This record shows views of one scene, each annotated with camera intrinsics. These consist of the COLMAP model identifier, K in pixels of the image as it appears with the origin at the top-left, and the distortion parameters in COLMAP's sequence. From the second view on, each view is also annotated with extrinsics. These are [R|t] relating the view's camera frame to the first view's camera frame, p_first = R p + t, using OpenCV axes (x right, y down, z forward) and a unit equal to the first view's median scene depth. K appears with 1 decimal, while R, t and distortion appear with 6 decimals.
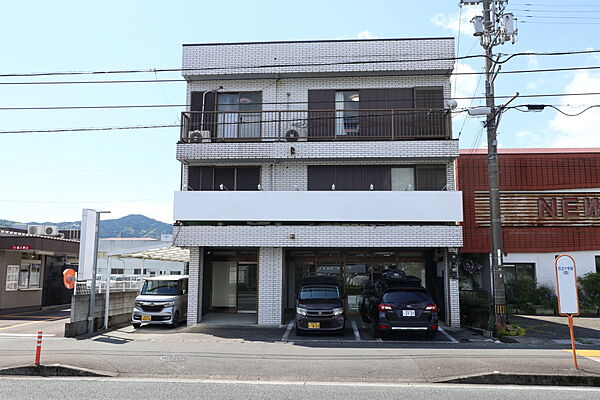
lens RADIAL K [[513.9, 0, 300.0], [0, 513.9, 200.0], [0, 0, 1]] dist [-0.012507, -0.006710]
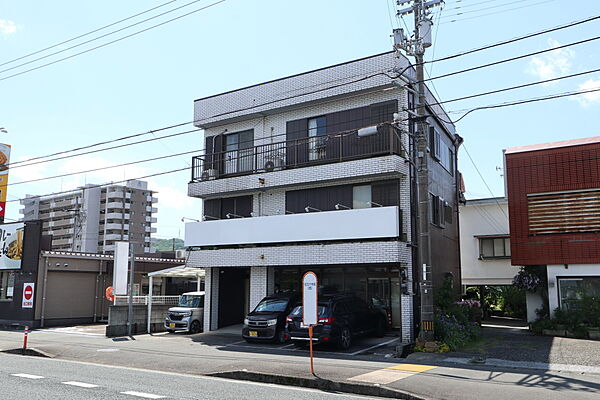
lens RADIAL K [[582.6, 0, 300.0], [0, 582.6, 200.0], [0, 0, 1]] dist [-0.001895, 0.014406]
pose [[0.860383, -0.080019, -0.503327, 0.674984], [0.074557, 0.996734, -0.031014, -0.007508], [0.504165, -0.010843, 0.863539, -0.067238]]
